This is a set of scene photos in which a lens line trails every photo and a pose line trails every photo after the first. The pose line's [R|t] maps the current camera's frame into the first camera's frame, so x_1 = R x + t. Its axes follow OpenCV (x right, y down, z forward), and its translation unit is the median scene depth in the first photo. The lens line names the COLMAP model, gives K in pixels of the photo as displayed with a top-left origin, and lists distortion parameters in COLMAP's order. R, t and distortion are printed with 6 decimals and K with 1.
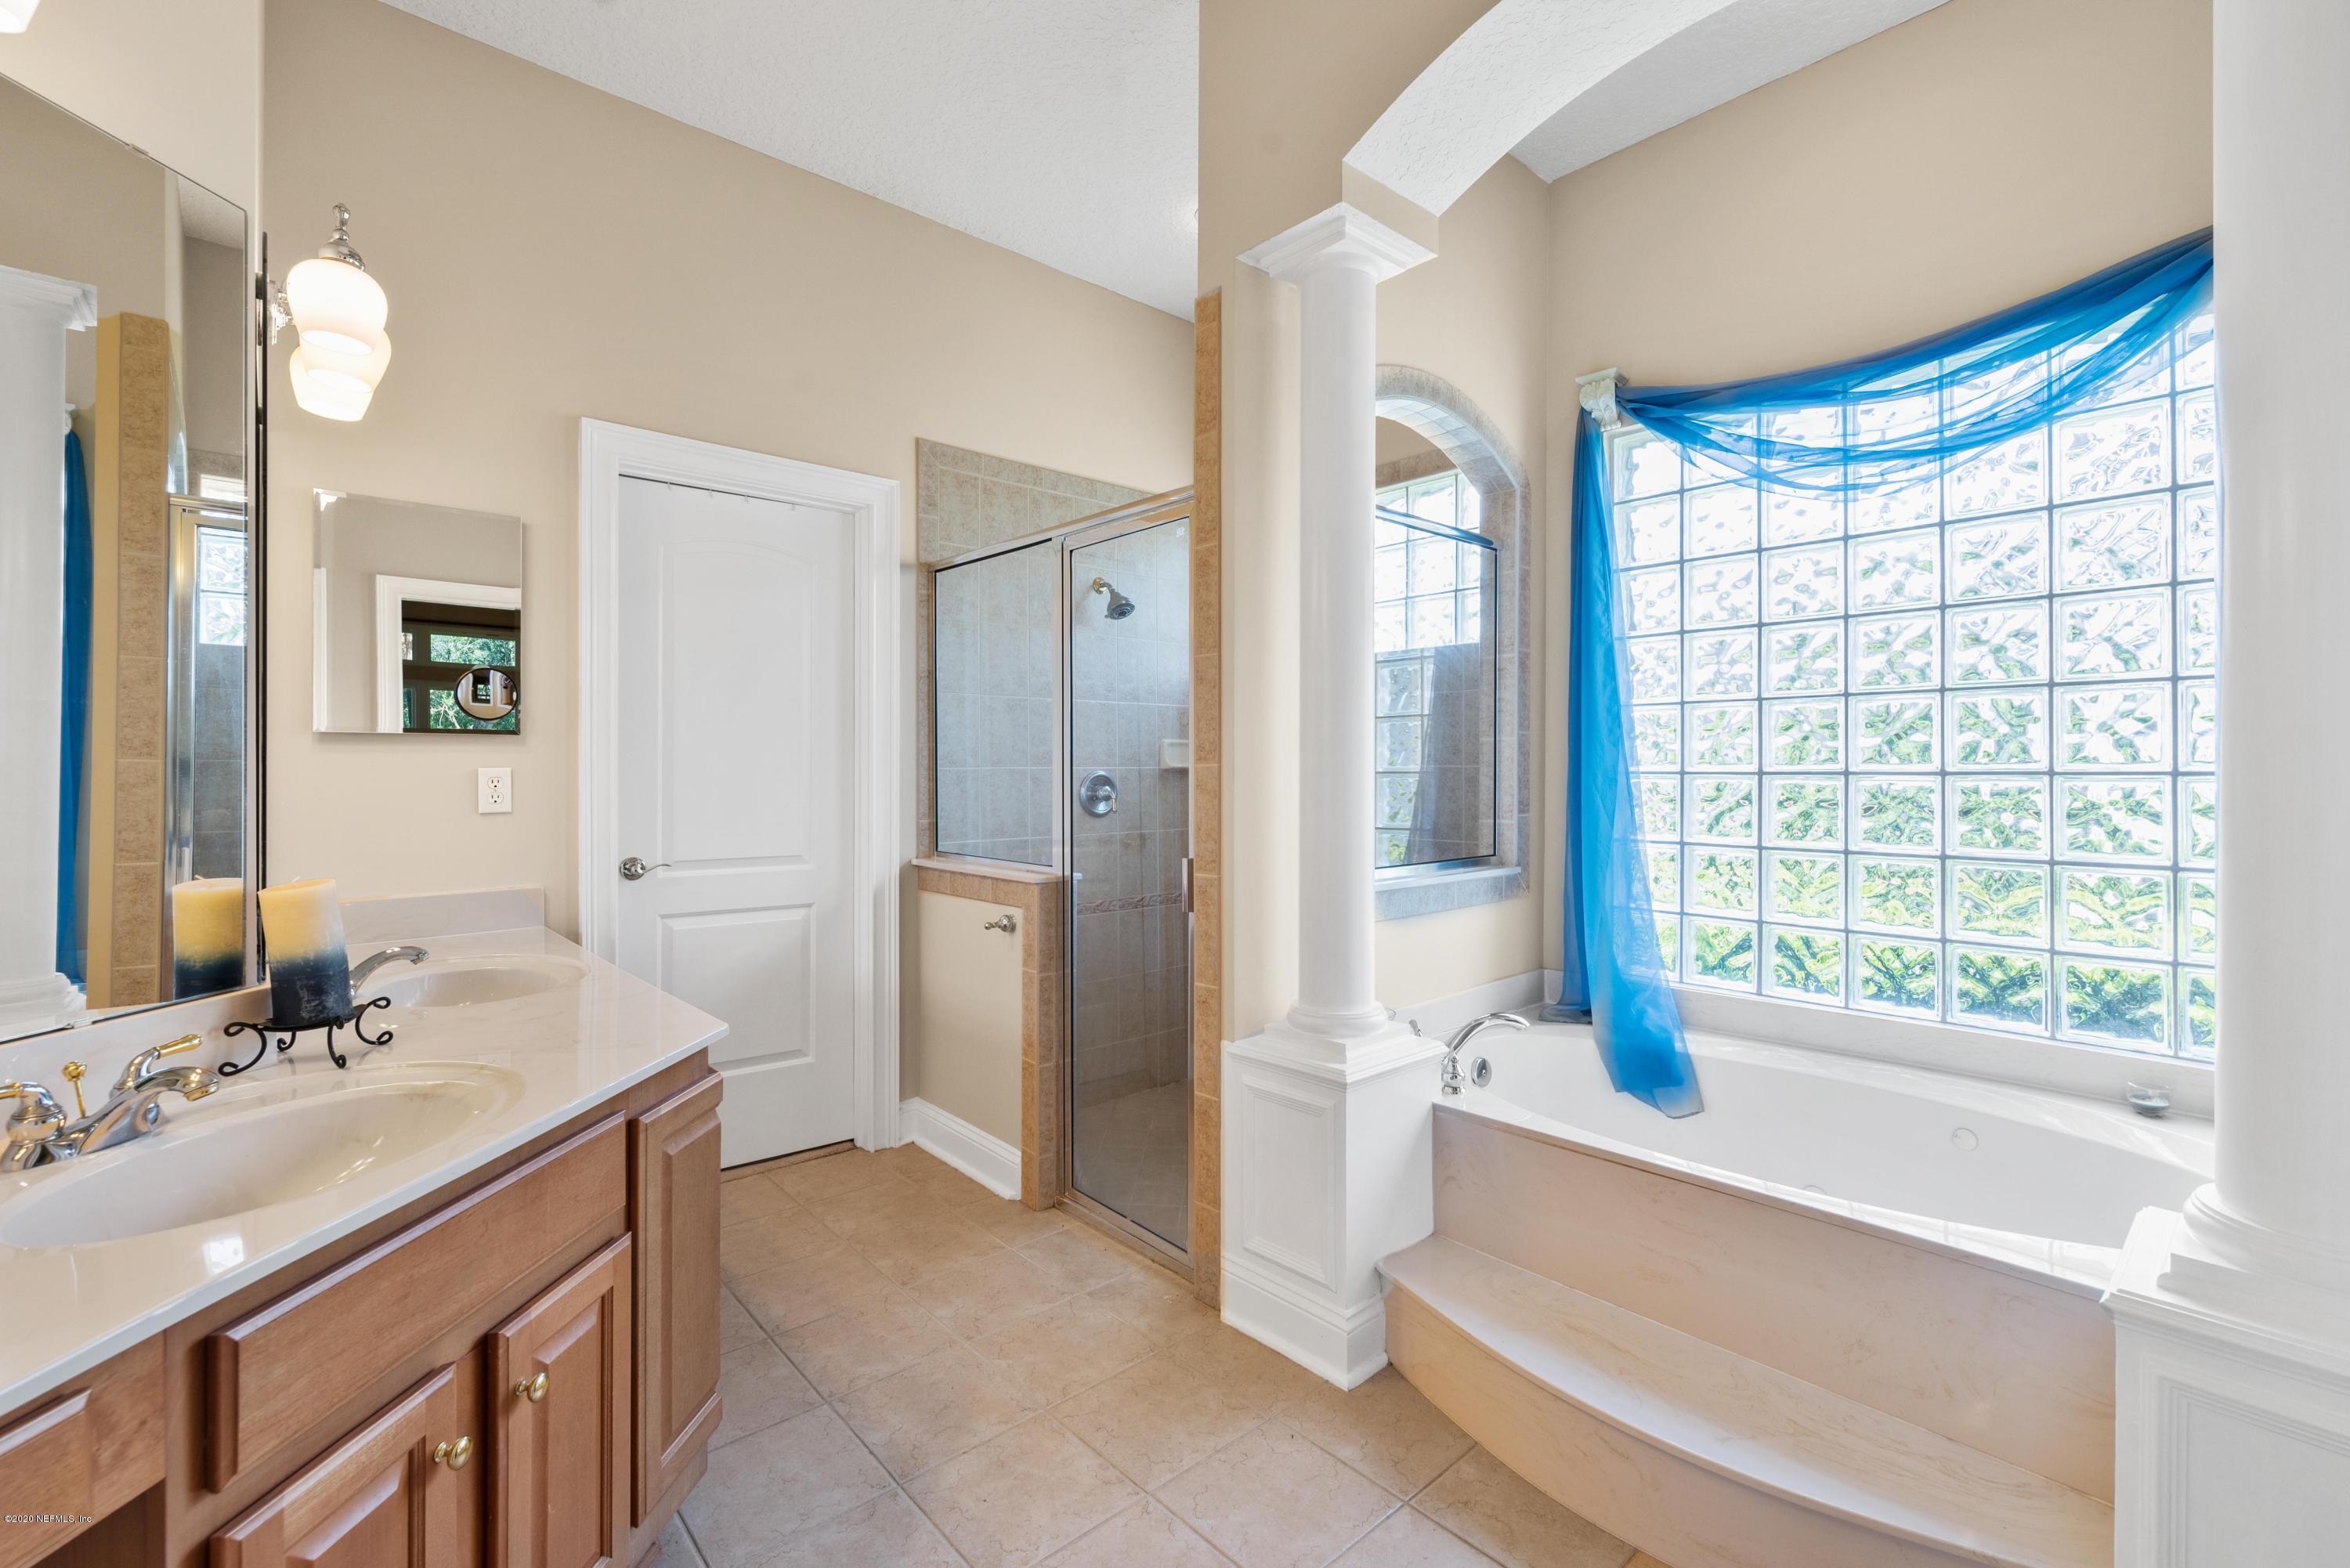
lens RADIAL K [[1022.8, 0, 1173.1], [0, 1022.8, 772.1], [0, 0, 1]] dist [0.001840, 0.000043]
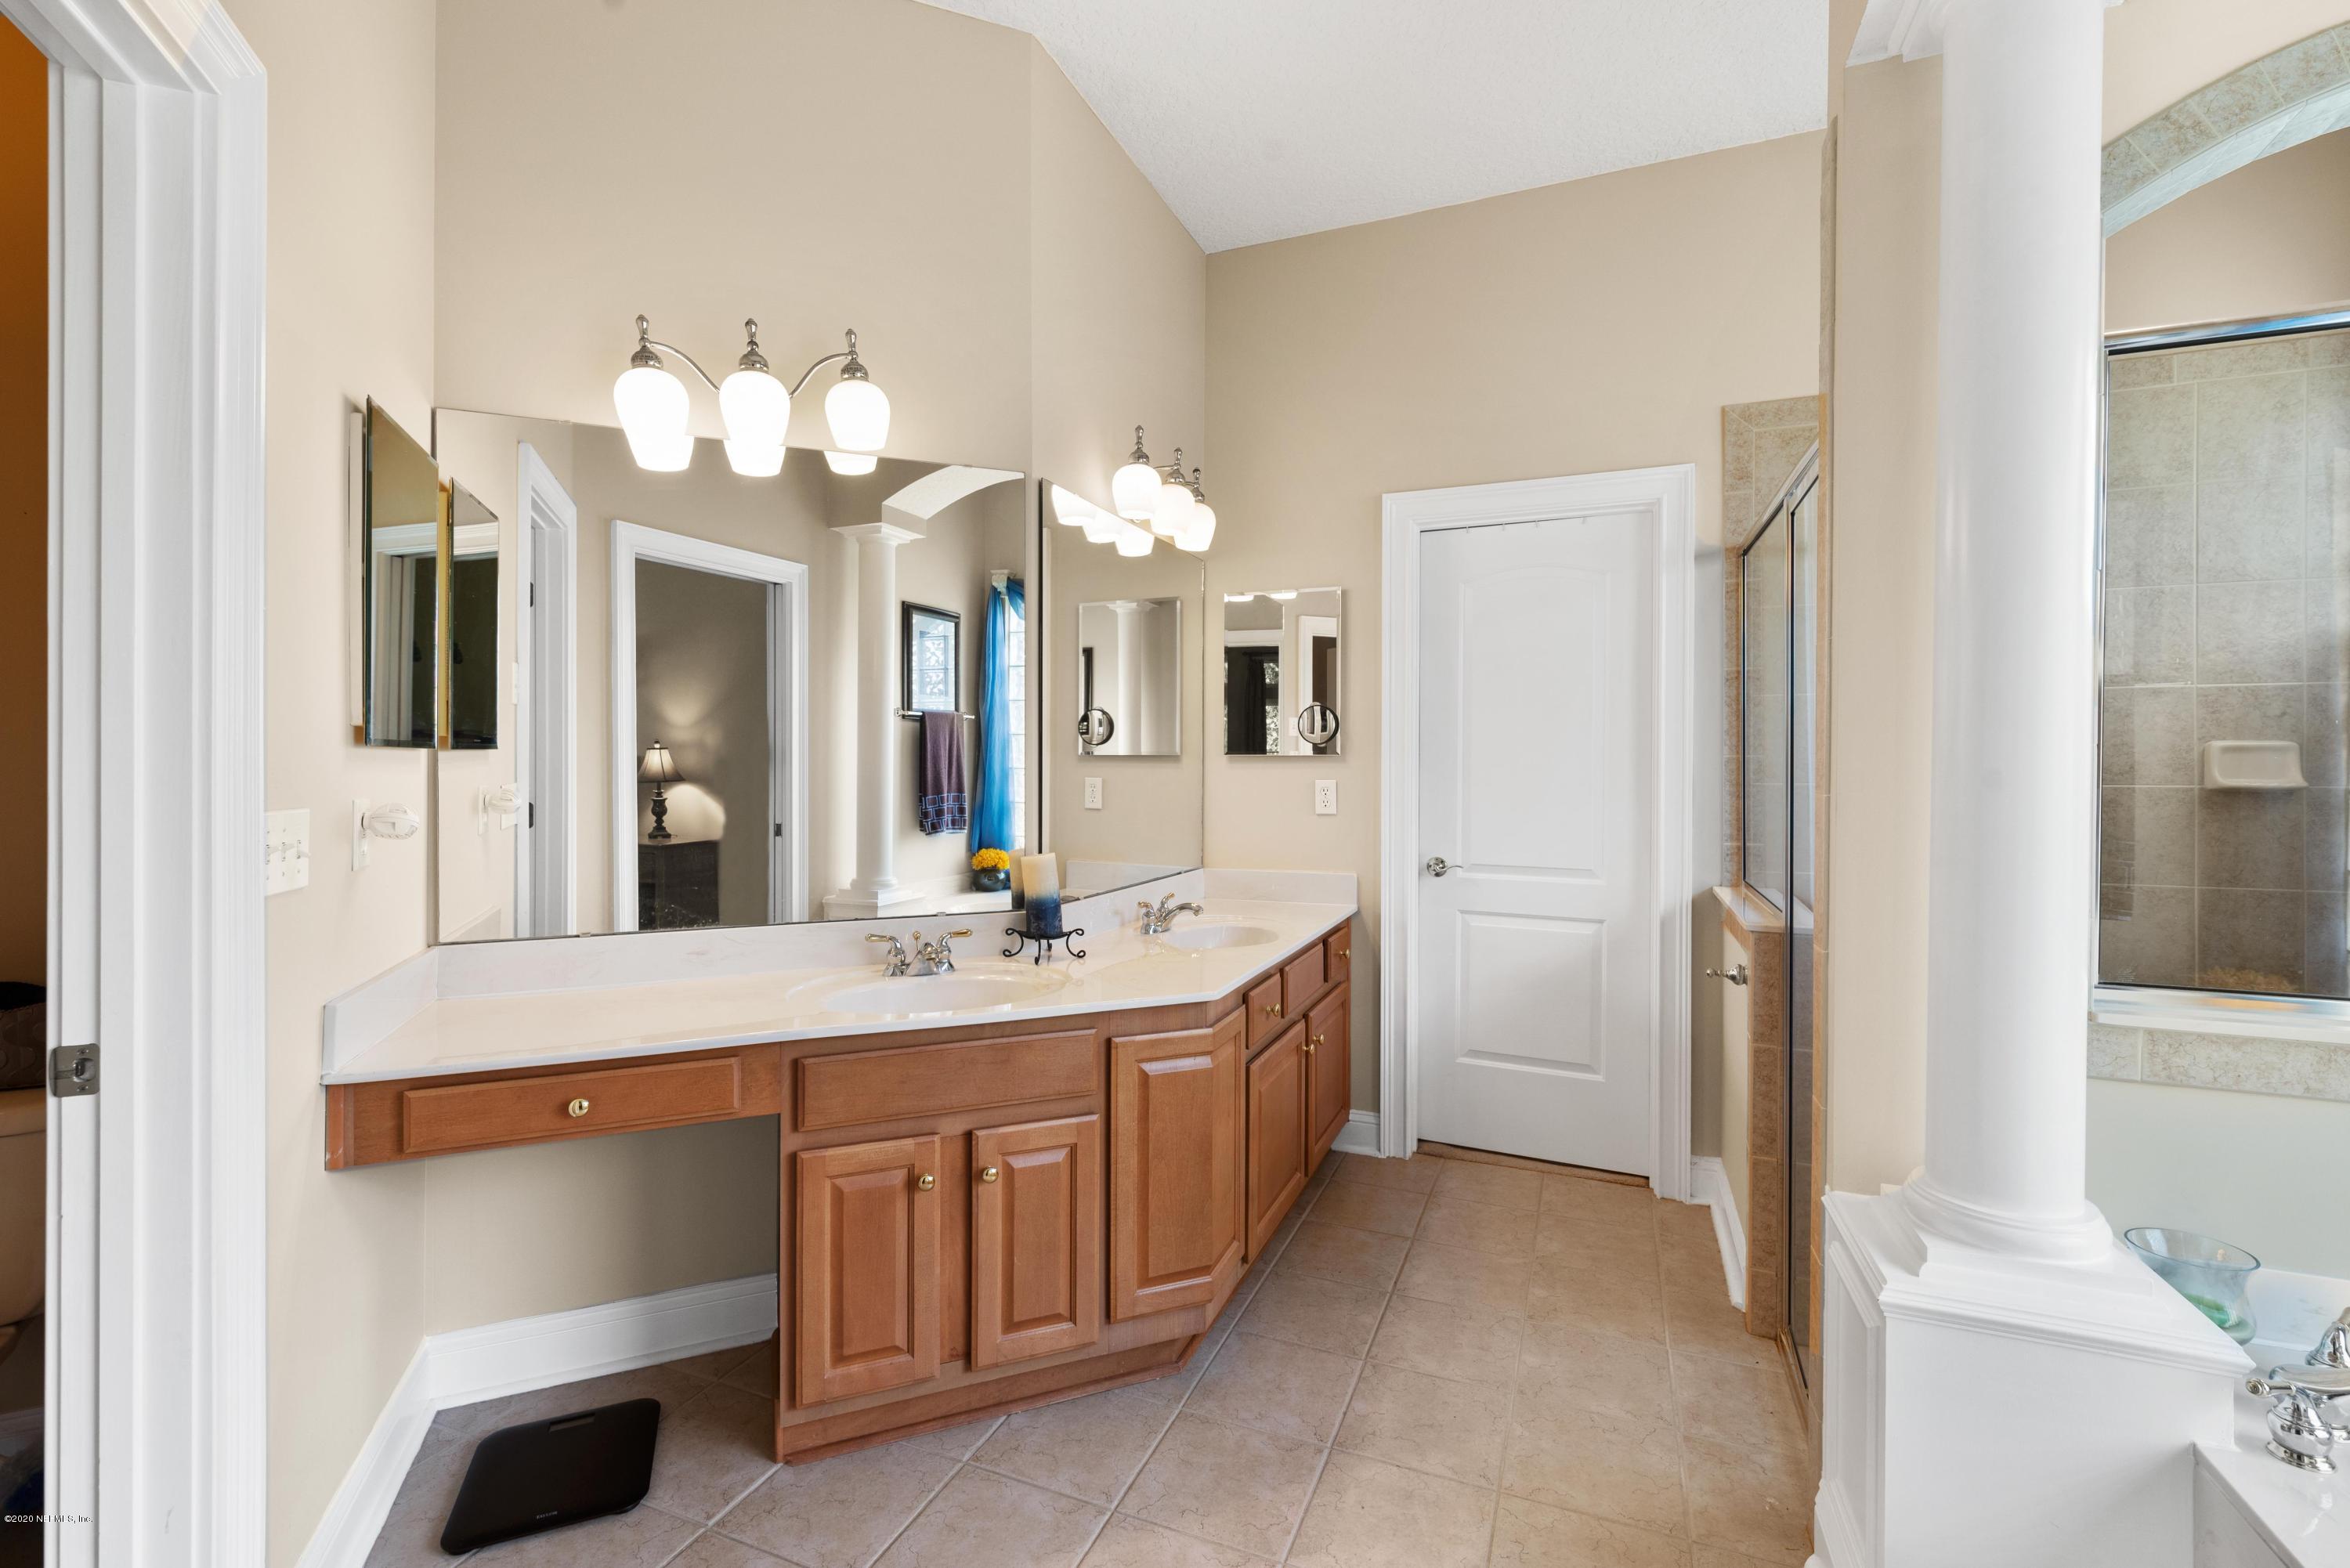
lens RADIAL K [[1022.8, 0, 1173.1], [0, 1022.8, 772.1], [0, 0, 1]] dist [0.001840, 0.000043]
pose [[0.433762, 0.009987, -0.900972, 0.484863], [-0.005597, 0.999949, 0.008389, -0.026948], [0.901010, 0.001403, 0.433796, 0.281231]]
